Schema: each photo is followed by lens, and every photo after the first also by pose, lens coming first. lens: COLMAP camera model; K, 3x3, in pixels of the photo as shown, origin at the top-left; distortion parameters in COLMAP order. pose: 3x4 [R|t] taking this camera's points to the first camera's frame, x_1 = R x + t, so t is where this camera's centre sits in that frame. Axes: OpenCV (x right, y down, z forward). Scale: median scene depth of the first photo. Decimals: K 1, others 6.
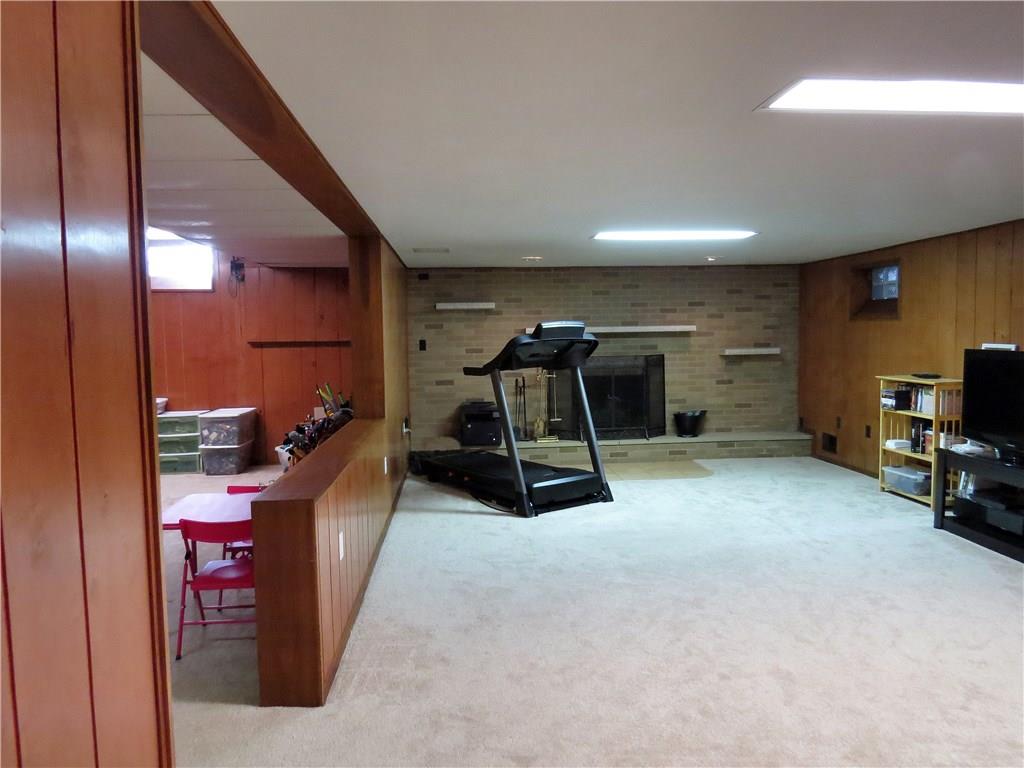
lens RADIAL K [[743.8, 0, 510.8], [0, 743.8, 387.4], [0, 0, 1]] dist [-0.026351, 0.004610]
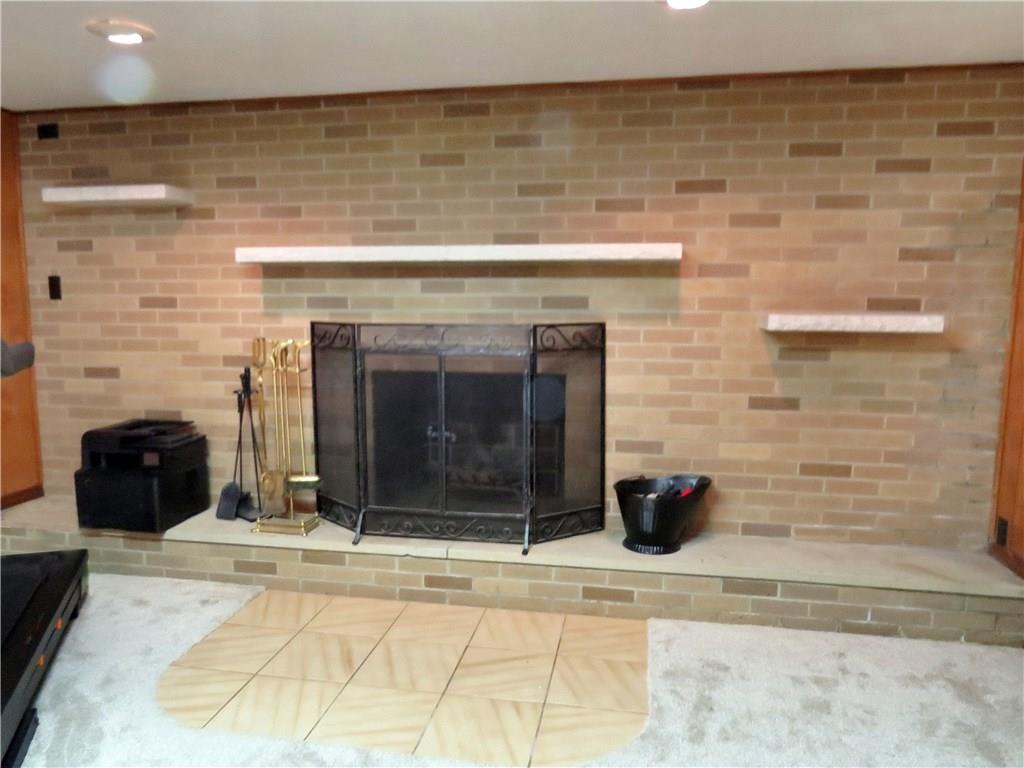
lens RADIAL K [[743.8, 0, 516.2], [0, 743.8, 382.4], [0, 0, 1]] dist [-0.026351, 0.004610]
pose [[0.964840, 0.051344, -0.257776, 0.261919], [-0.034563, 0.997003, 0.069215, -0.038899], [0.260557, -0.057872, 0.963722, 0.622492]]
